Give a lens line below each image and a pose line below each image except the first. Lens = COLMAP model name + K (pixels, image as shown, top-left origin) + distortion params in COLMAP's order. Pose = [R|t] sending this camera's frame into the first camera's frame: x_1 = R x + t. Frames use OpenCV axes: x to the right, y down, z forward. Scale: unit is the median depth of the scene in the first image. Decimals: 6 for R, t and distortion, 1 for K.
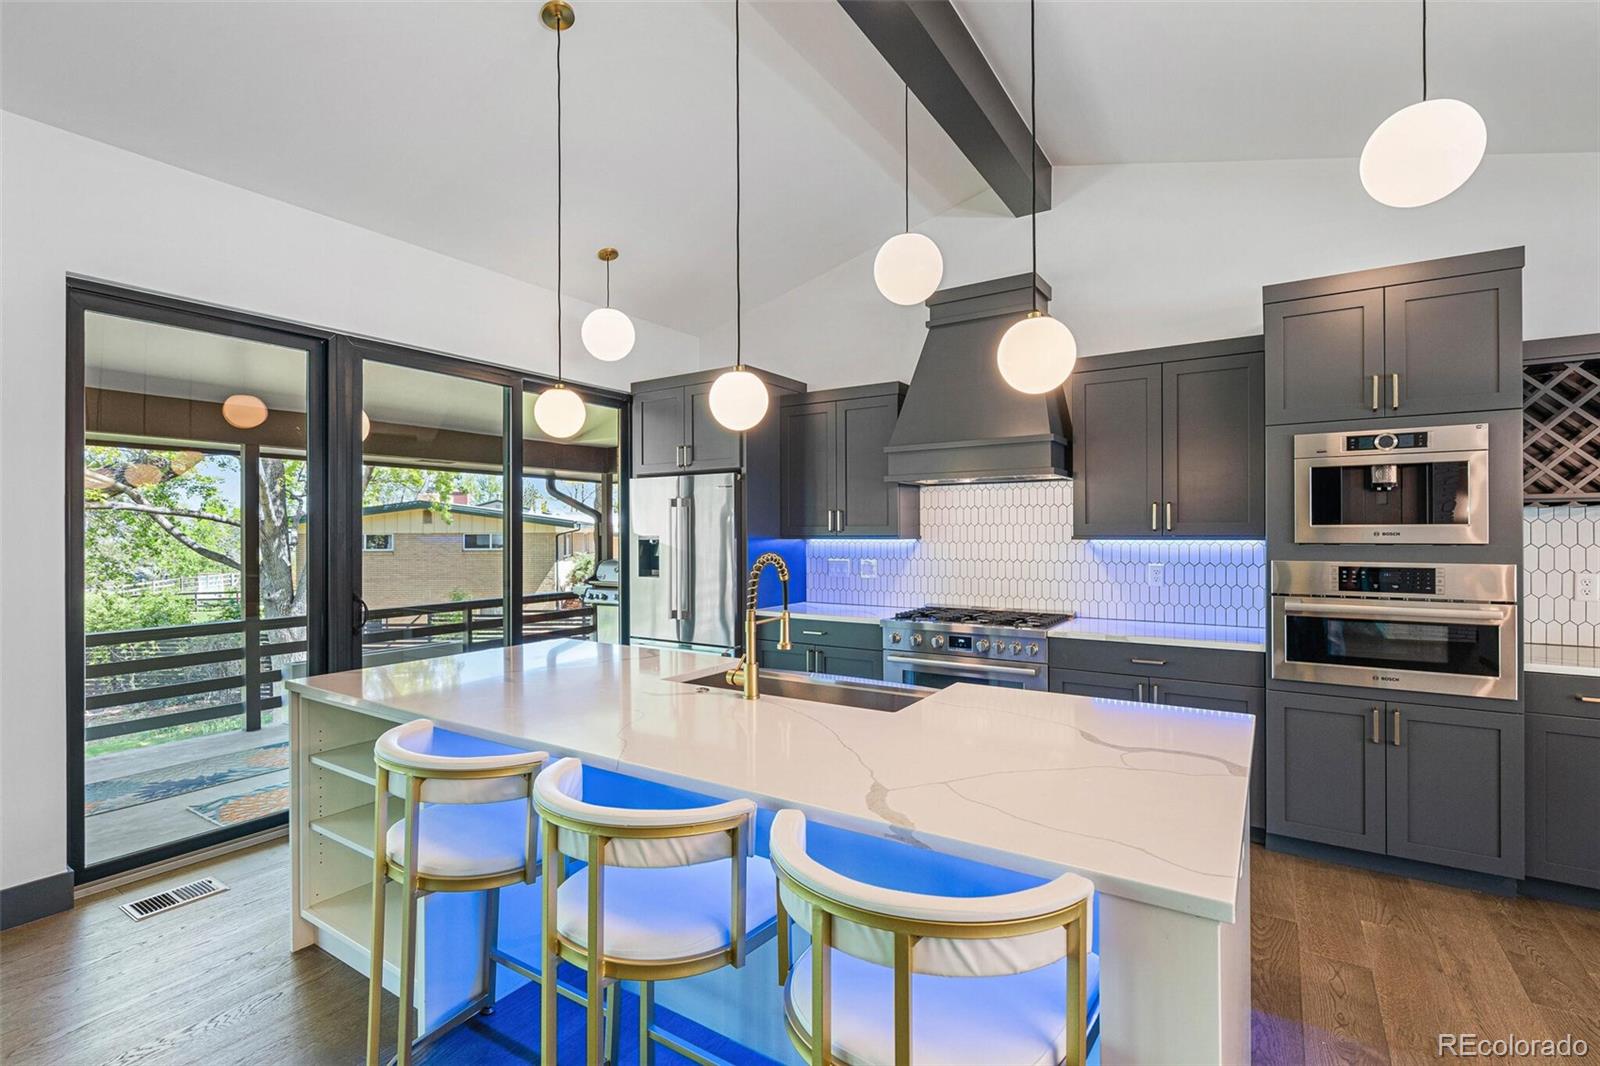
lens RADIAL K [[732.1, 0, 799.9], [0, 732.1, 536.2], [0, 0, 1]] dist [0.001960, 0.000432]
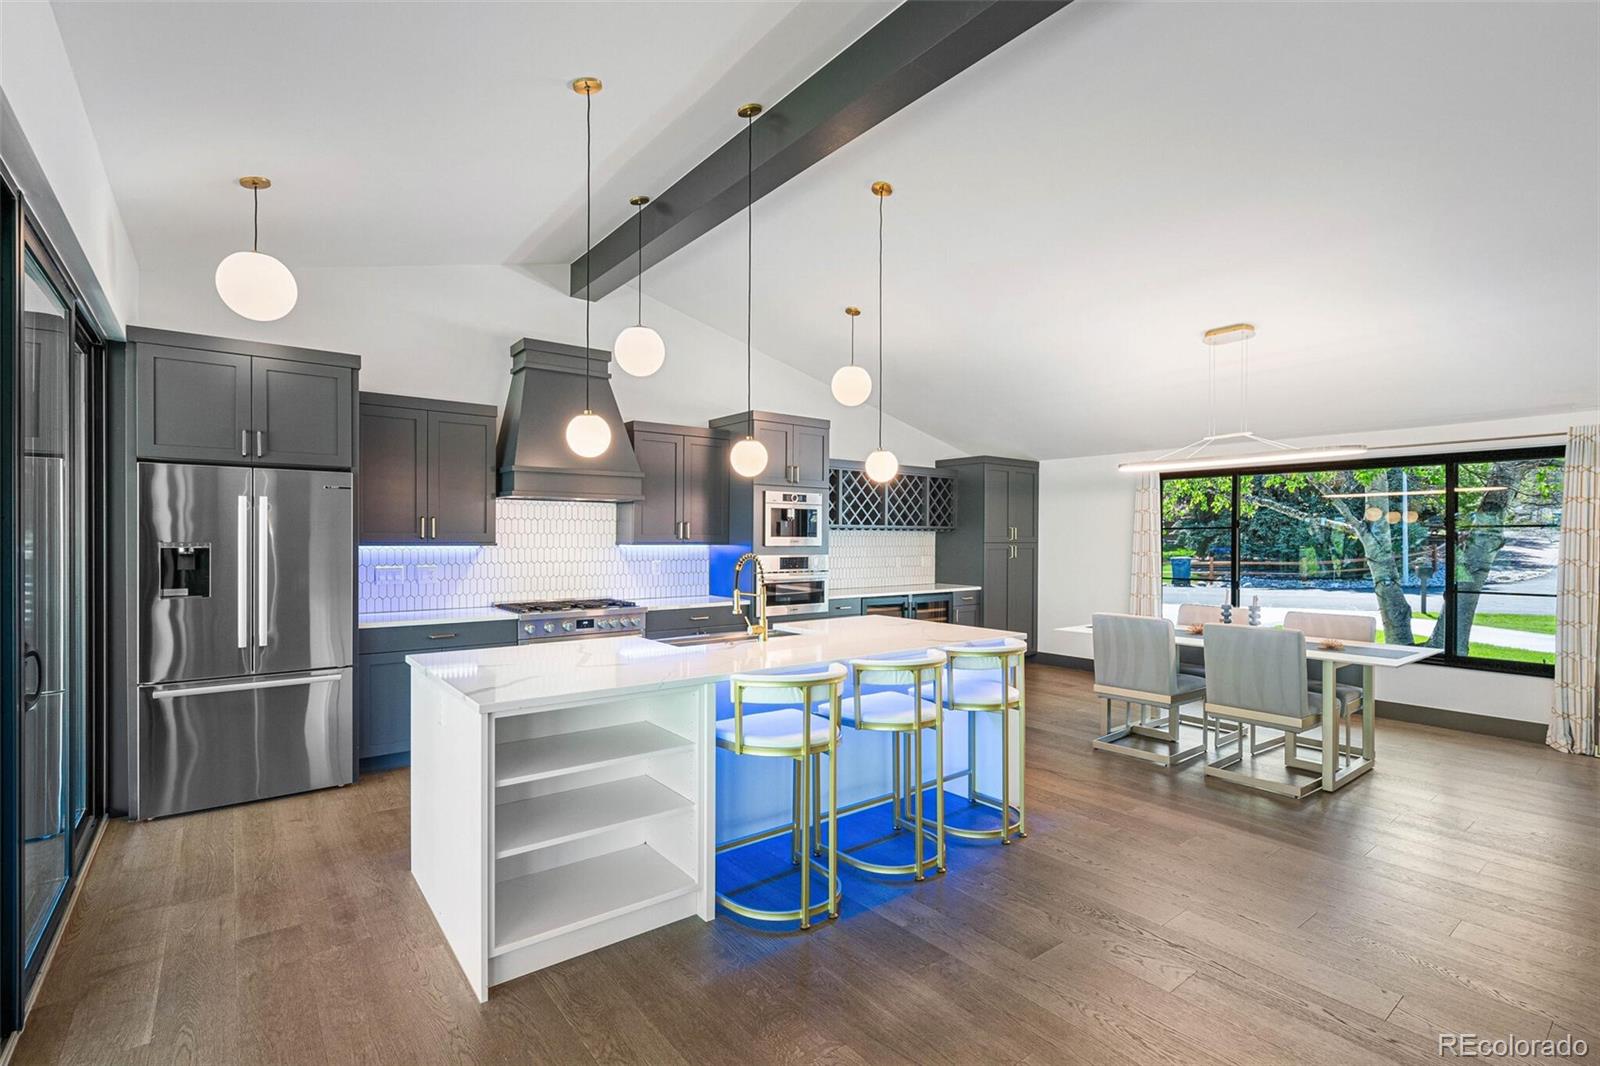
lens RADIAL K [[732.1, 0, 798.9], [0, 732.1, 537.2], [0, 0, 1]] dist [0.001960, 0.000432]
pose [[0.328642, 0.007289, 0.944426, -1.176721], [0.000877, 0.999967, -0.008023, 0.001225], [-0.944454, 0.003465, 0.328625, 0.282033]]
